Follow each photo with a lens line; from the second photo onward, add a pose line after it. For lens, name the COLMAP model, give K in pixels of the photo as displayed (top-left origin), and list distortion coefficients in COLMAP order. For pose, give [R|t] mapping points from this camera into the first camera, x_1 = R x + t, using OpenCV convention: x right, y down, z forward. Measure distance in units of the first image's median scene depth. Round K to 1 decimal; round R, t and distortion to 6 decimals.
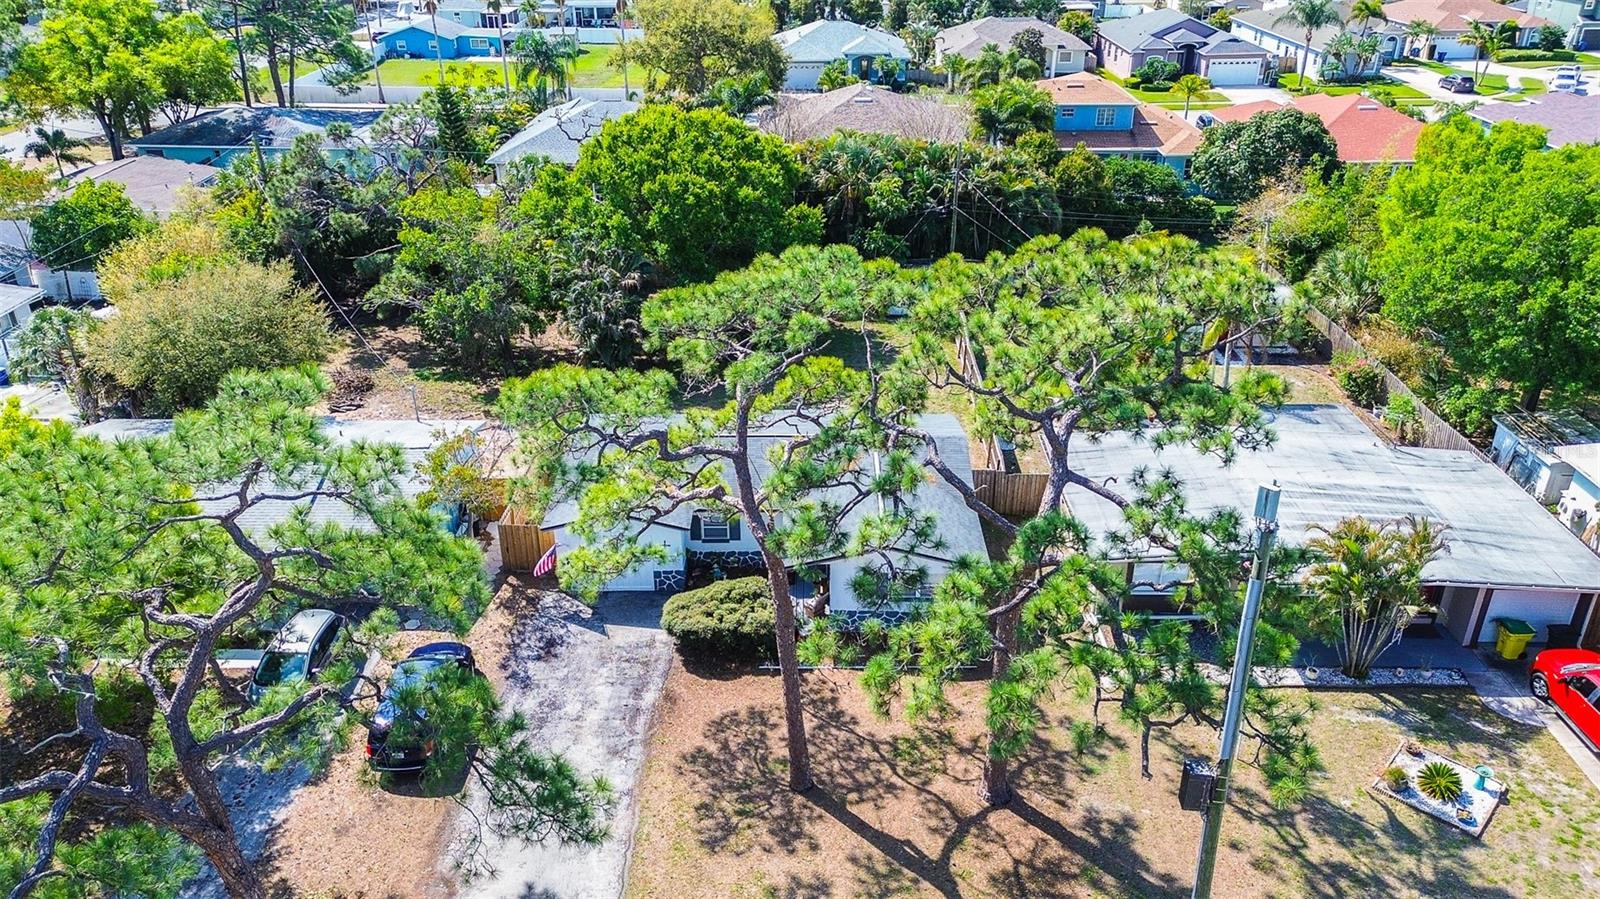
lens RADIAL K [[1162.1, 0, 801.6], [0, 1162.1, 451.6], [0, 0, 1]] dist [0.081404, -0.028797]
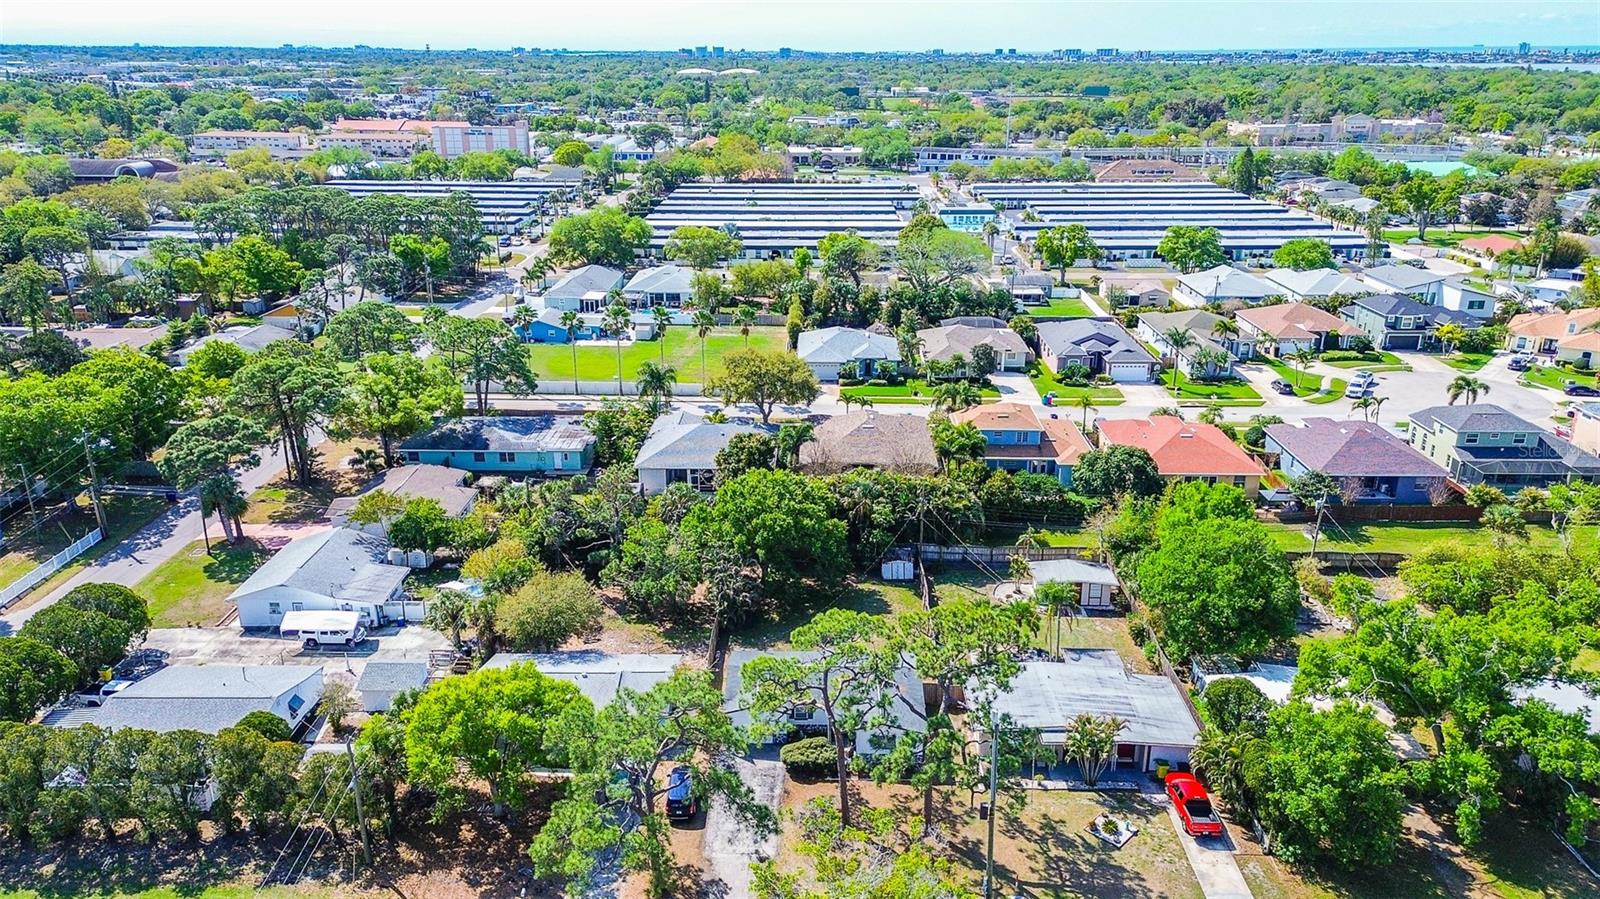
lens RADIAL K [[1162.1, 0, 805.1], [0, 1162.1, 445.9], [0, 0, 1]] dist [0.081404, -0.028797]
pose [[0.999973, 0.007362, 0.000625, -0.063356], [-0.007210, 0.990771, -0.135357, -0.112817], [-0.001616, 0.135348, 0.990797, -1.026995]]
